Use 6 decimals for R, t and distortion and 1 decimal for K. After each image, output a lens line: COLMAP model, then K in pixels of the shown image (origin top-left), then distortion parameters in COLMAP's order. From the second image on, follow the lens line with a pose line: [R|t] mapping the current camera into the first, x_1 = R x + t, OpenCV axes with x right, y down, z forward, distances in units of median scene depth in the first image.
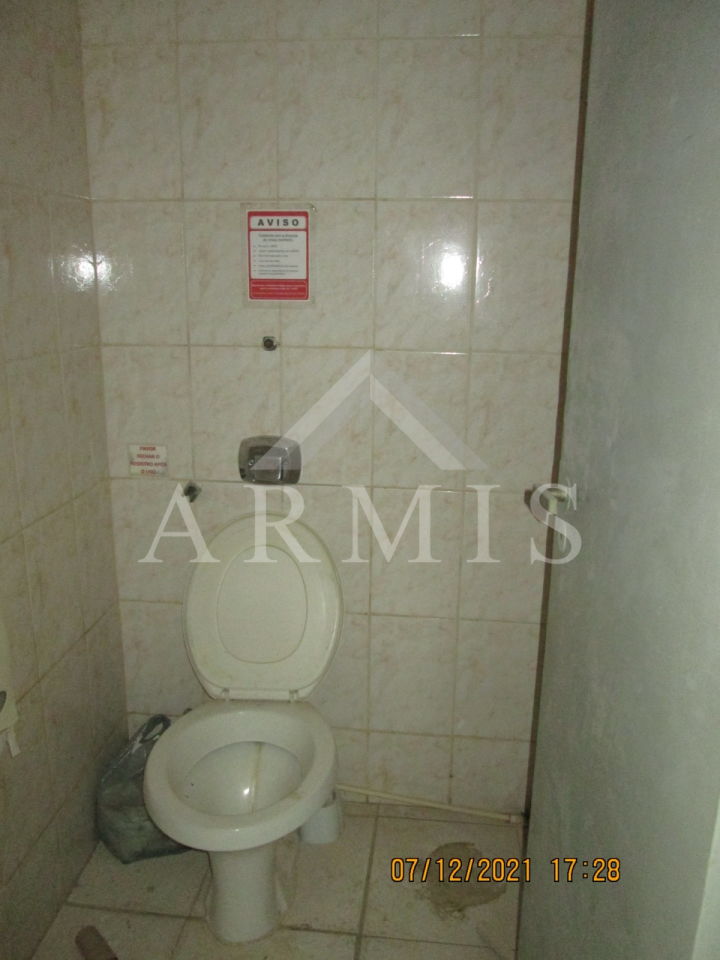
lens RADIAL K [[821.7, 0, 360.0], [0, 821.7, 480.0], [0, 0, 1]] dist [-0.128253, 0.073995]
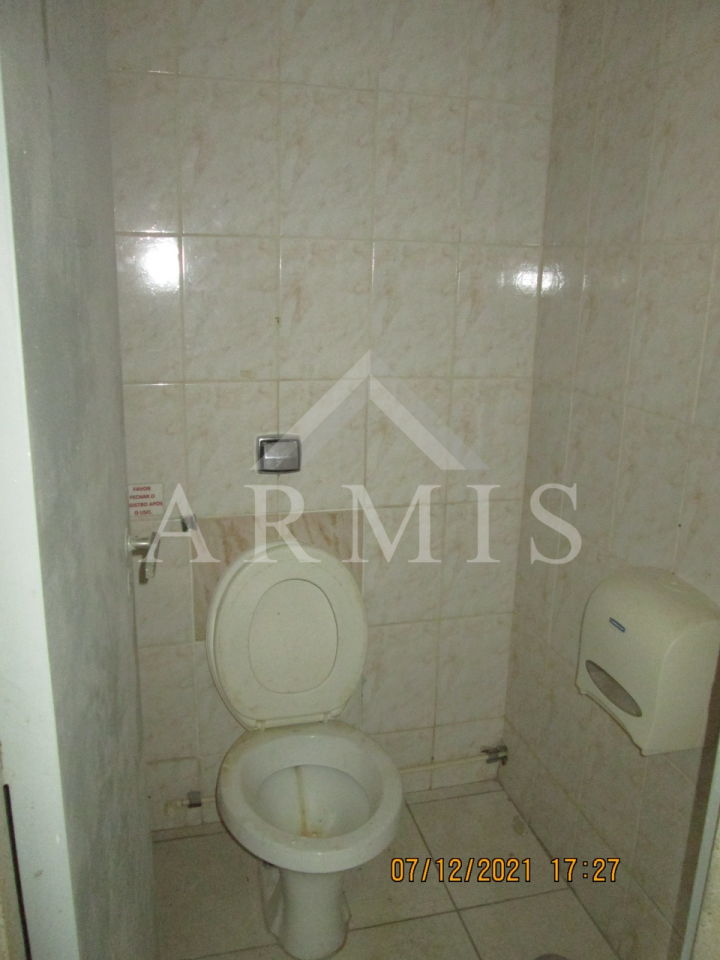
lens RADIAL K [[790.6, 0, 360.0], [0, 790.6, 480.0], [0, 0, 1]] dist [-0.073092, 0.017480]
pose [[0.932442, -0.078432, 0.352705, -0.369721], [0.088951, 0.995942, -0.013689, -0.013725], [-0.350200, 0.044137, 0.935635, 0.035431]]
